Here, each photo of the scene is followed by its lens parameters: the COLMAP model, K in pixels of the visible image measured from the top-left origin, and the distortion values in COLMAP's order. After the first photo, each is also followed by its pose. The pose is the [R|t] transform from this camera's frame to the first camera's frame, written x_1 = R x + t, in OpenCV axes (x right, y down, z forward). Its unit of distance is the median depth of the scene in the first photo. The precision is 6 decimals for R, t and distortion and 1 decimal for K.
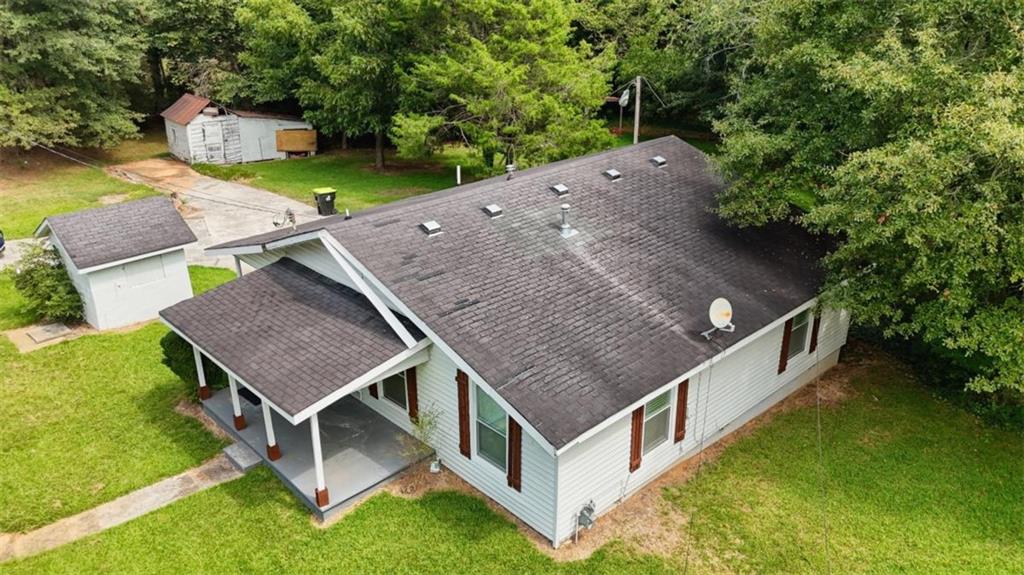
lens RADIAL K [[753.5, 0, 512.0], [0, 753.5, 287.5], [0, 0, 1]] dist [0.088514, -0.087223]
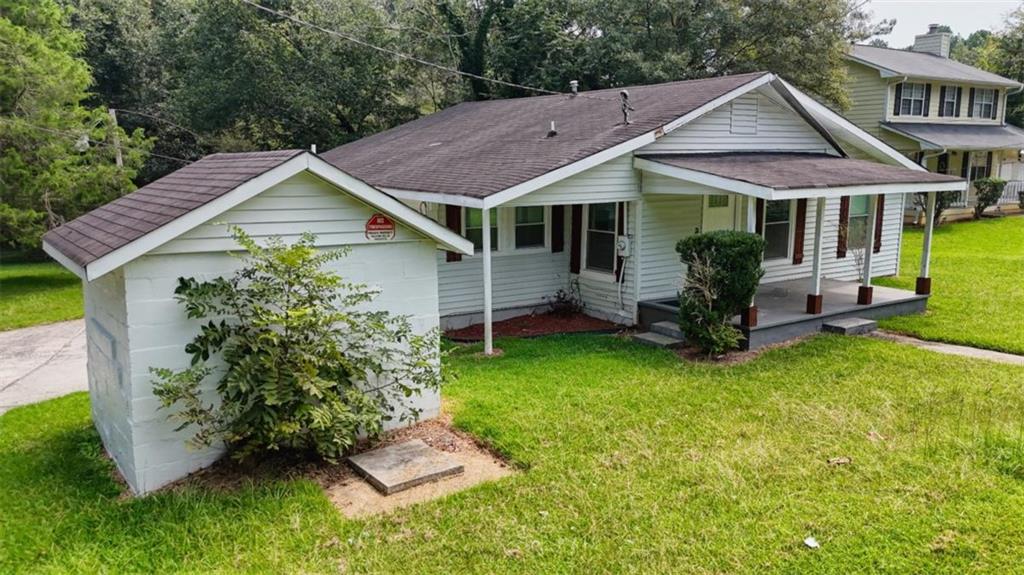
lens RADIAL K [[753.5, 0, 512.0], [0, 753.5, 287.5], [0, 0, 1]] dist [0.088514, -0.087223]
pose [[0.163586, -0.162710, 0.973018, -1.286338], [0.393833, 0.915074, 0.086808, -0.040988], [-0.904508, 0.369006, 0.213774, 1.192887]]
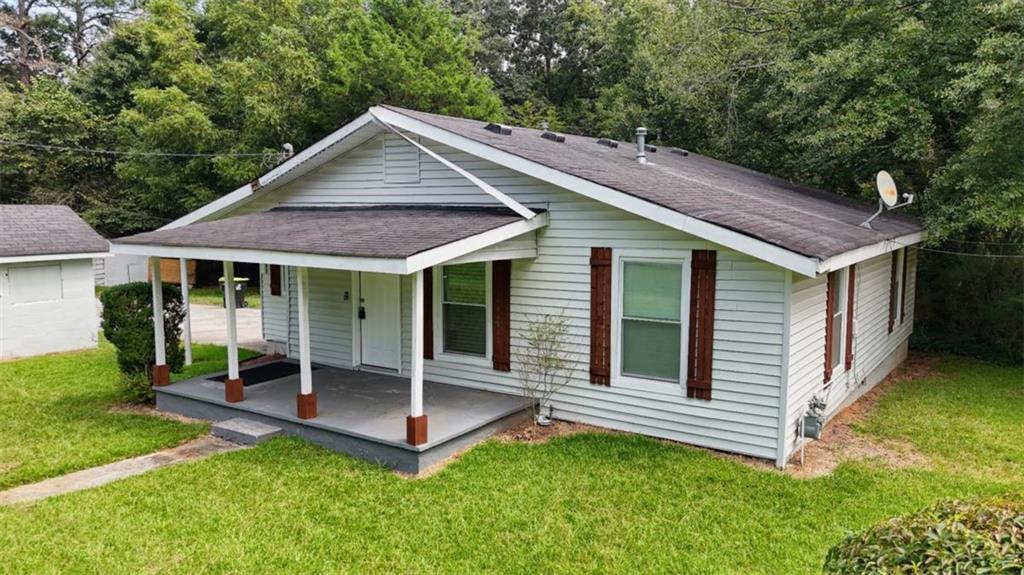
lens RADIAL K [[753.5, 0, 512.0], [0, 753.5, 287.5], [0, 0, 1]] dist [0.088514, -0.087223]
pose [[0.975436, -0.016040, 0.219698, -0.284897], [0.080864, 0.953790, -0.289389, 0.324040], [-0.204904, 0.300046, 0.931658, 0.327519]]
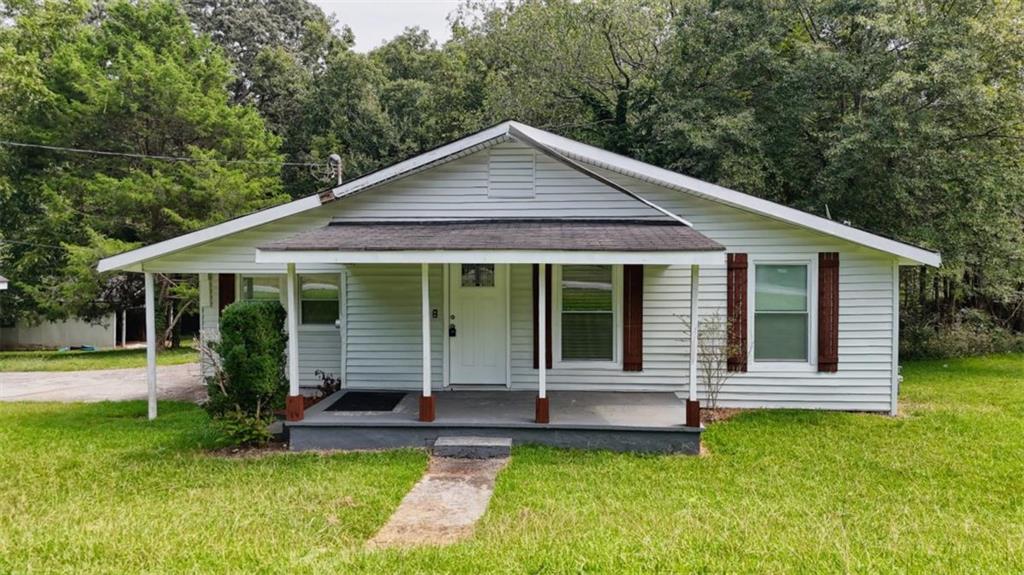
lens RADIAL K [[753.5, 0, 512.0], [0, 753.5, 287.5], [0, 0, 1]] dist [0.088514, -0.087223]
pose [[0.726245, -0.012265, 0.687326, -0.776169], [0.269654, 0.924790, -0.268421, 0.286079], [-0.632340, 0.380280, 0.674932, 0.548933]]
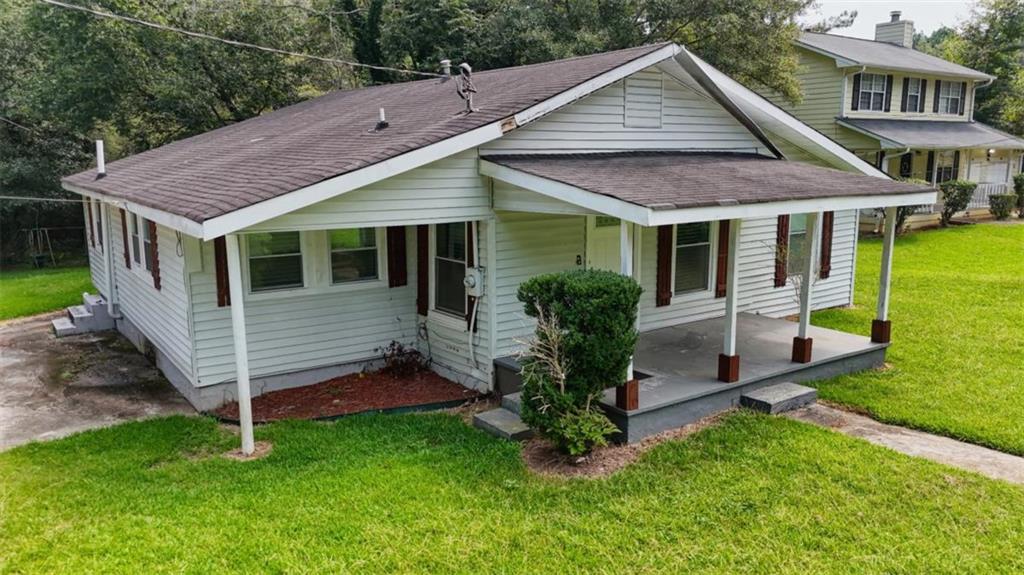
lens RADIAL K [[753.5, 0, 512.0], [0, 753.5, 287.5], [0, 0, 1]] dist [0.088514, -0.087223]
pose [[0.127891, -0.164939, 0.977977, -0.994036], [0.396446, 0.912371, 0.102031, -0.002397], [-0.909107, 0.374666, 0.182073, 1.096302]]
